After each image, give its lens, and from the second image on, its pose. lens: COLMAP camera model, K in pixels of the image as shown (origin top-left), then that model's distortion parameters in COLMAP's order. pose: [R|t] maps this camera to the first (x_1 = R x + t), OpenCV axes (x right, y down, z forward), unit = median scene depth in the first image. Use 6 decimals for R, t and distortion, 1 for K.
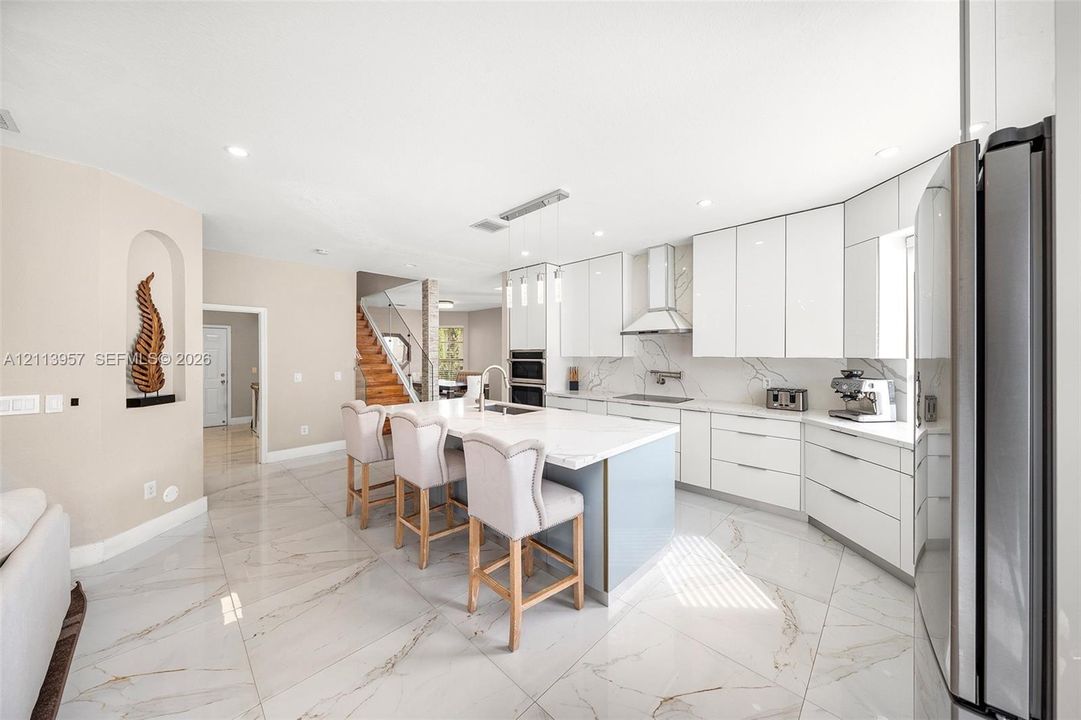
lens RADIAL K [[368.9, 0, 538.5], [0, 368.9, 354.3], [0, 0, 1]] dist [-0.000126, 0.000006]
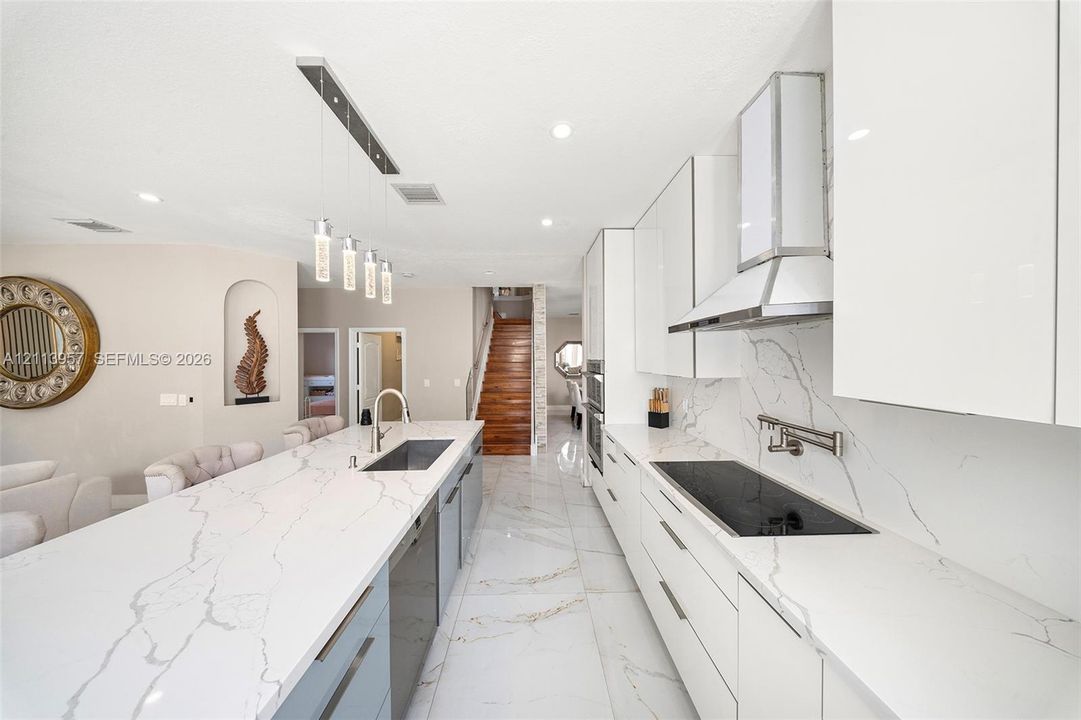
lens RADIAL K [[319.3, 0, 533.9], [0, 319.3, 359.7], [0, 0, 1]] dist [-0.001872, -0.000093]
pose [[0.707236, 0.001948, -0.706974, 0.436152], [0.006469, 0.999937, 0.009226, -0.025749], [0.706948, -0.011099, 0.707179, 0.666618]]
